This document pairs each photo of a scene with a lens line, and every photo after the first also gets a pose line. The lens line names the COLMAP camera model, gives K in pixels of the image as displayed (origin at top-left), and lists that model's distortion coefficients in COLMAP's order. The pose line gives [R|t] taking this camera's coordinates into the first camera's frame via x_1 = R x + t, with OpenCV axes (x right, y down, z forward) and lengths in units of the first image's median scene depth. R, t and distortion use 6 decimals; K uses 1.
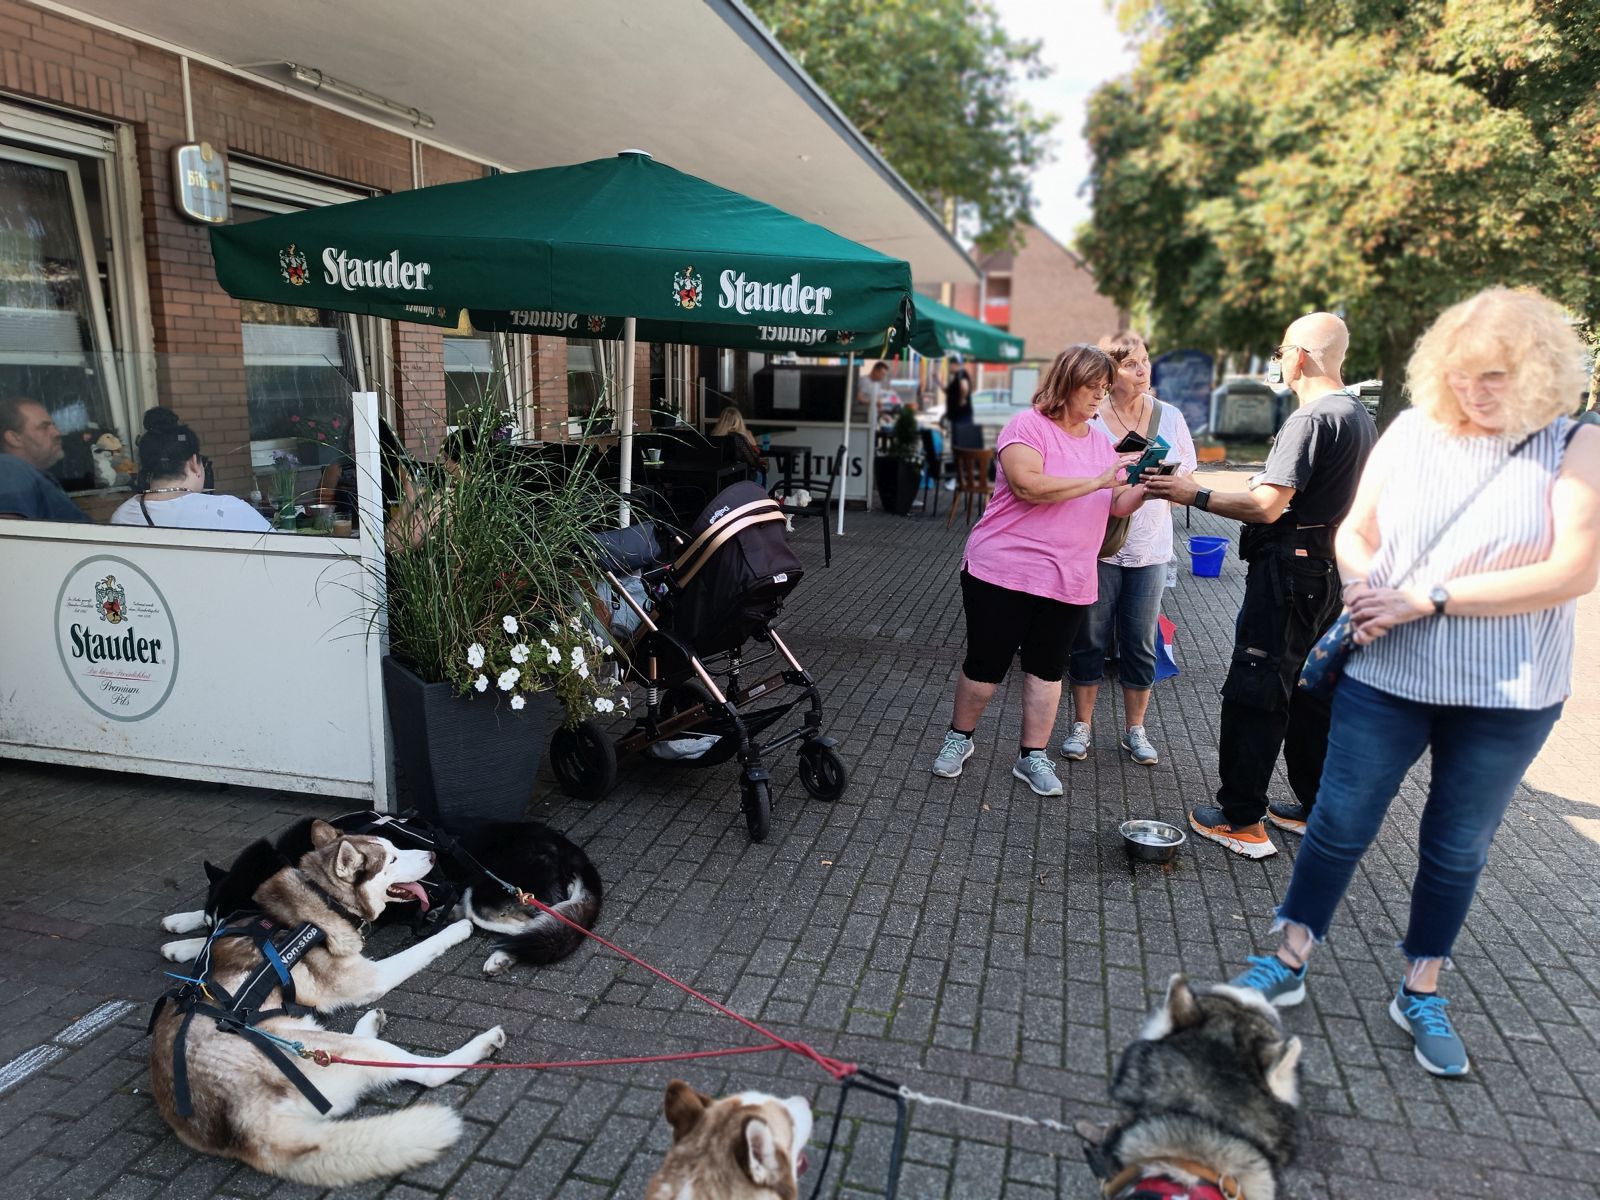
lens RADIAL K [[1126.1, 0, 804.4], [0, 1126.1, 604.1], [0, 0, 1]] dist [0.007675, -0.006204]
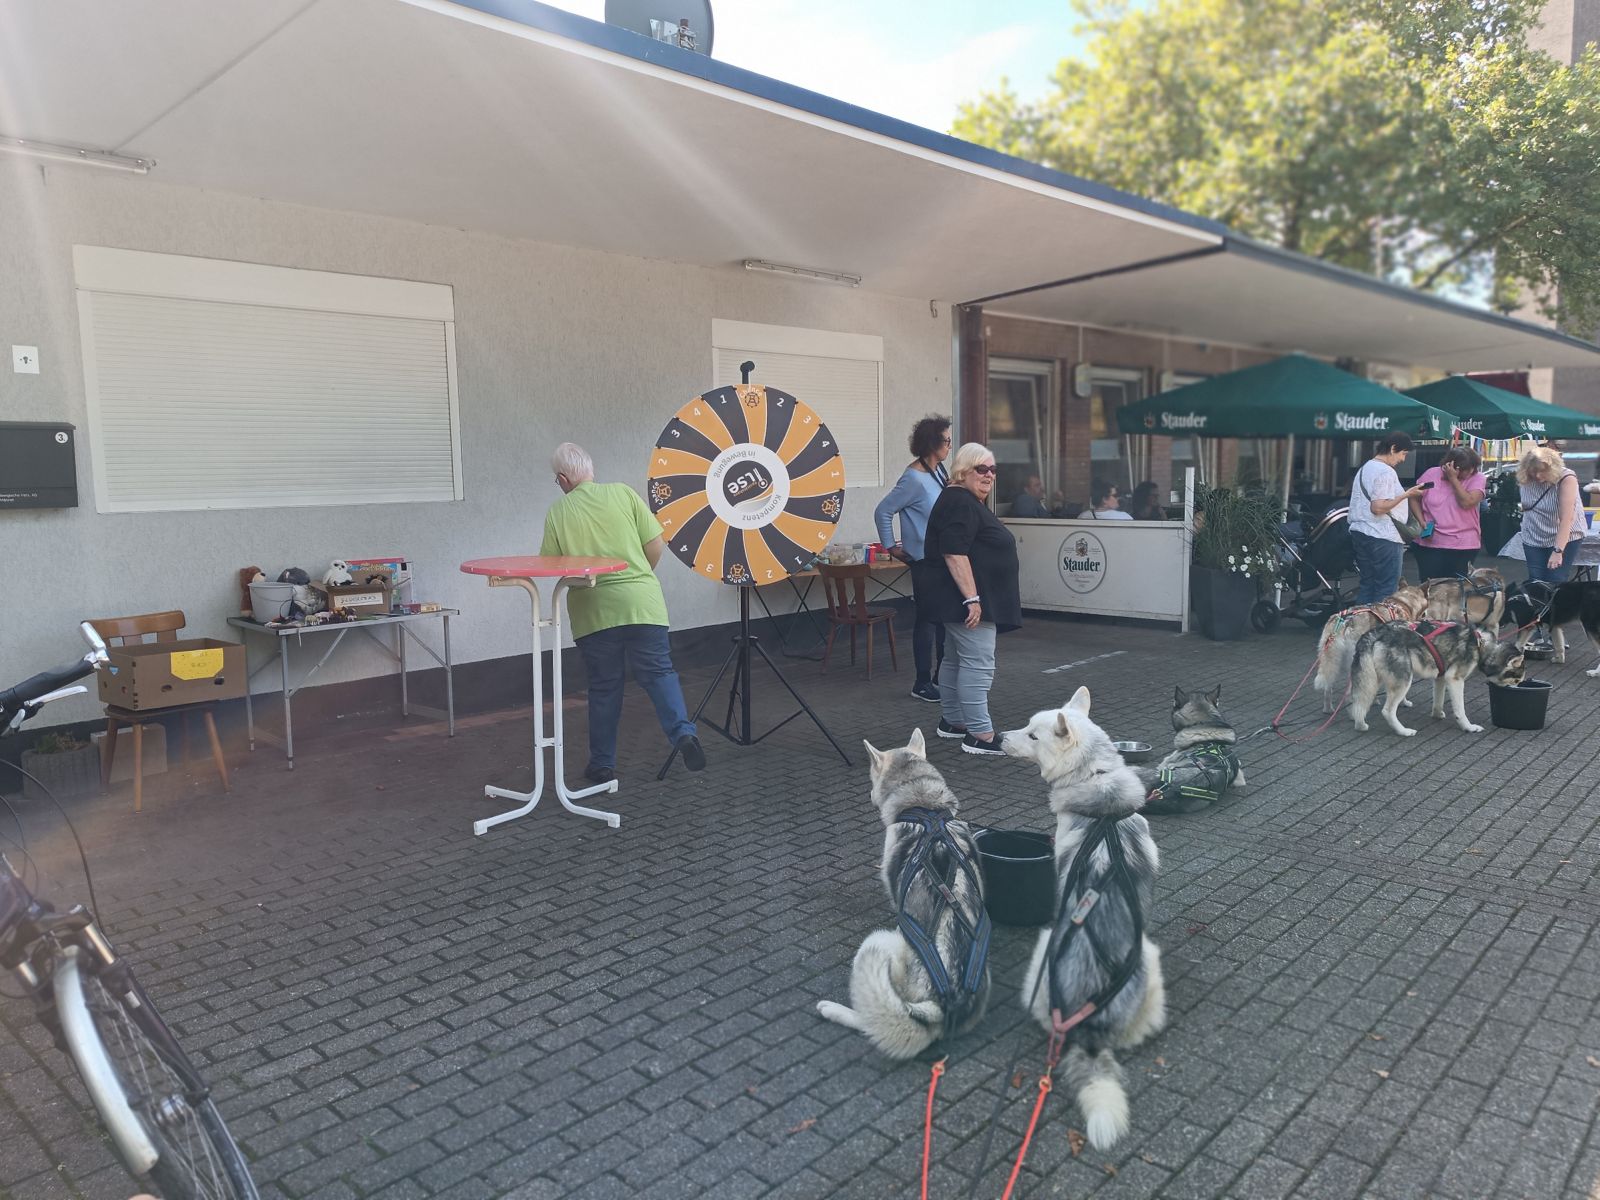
lens RADIAL K [[1126.1, 0, 797.1], [0, 1126.1, 596.0], [0, 0, 1]] dist [0.007675, -0.006204]
pose [[0.858429, 0.025894, -0.512279, 0.172249], [-0.068847, 0.995504, -0.065048, 0.310827], [0.508291, 0.091108, 0.856352, -1.530997]]
